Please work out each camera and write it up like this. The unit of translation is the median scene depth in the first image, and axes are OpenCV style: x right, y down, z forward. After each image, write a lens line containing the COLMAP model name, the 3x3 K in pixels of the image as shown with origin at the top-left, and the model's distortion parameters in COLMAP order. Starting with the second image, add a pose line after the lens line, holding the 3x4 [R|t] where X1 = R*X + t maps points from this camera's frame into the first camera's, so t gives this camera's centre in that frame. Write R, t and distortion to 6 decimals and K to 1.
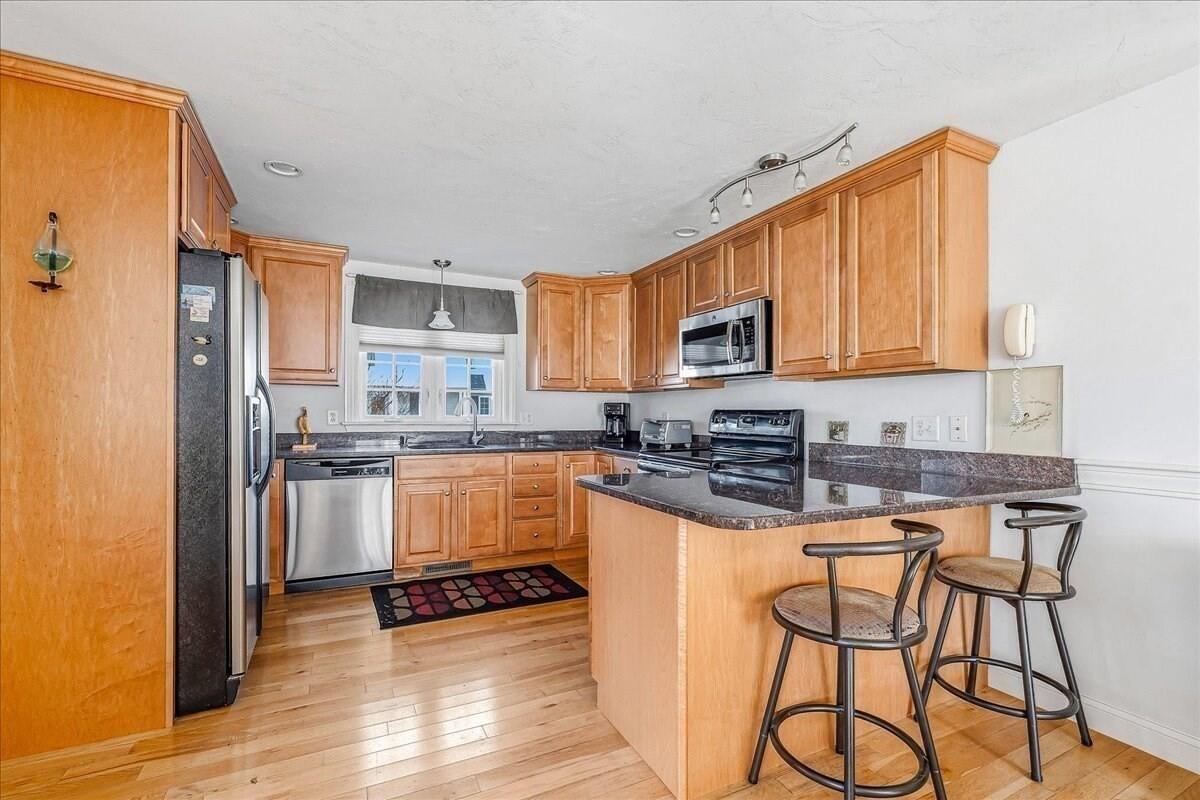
lens RADIAL K [[493.4, 0, 546.2], [0, 493.4, 412.9], [0, 0, 1]] dist [-0.000198, -0.000010]
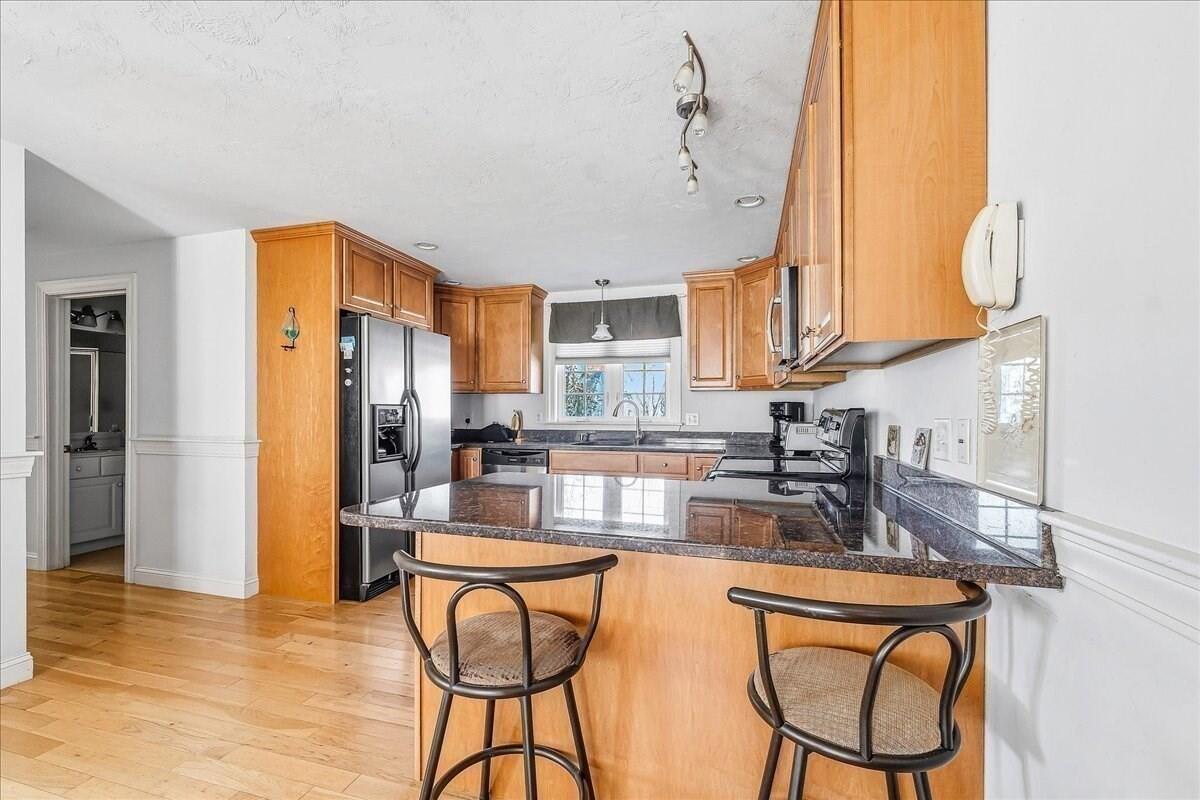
lens RADIAL K [[463.5, 0, 616.3], [0, 463.5, 412.0], [0, 0, 1]] dist [-0.000559, -0.000029]
pose [[0.781063, -0.005143, -0.624431, 0.515610], [0.003734, 0.999987, -0.003566, -0.001173], [0.624441, 0.000454, 0.781071, 0.199669]]
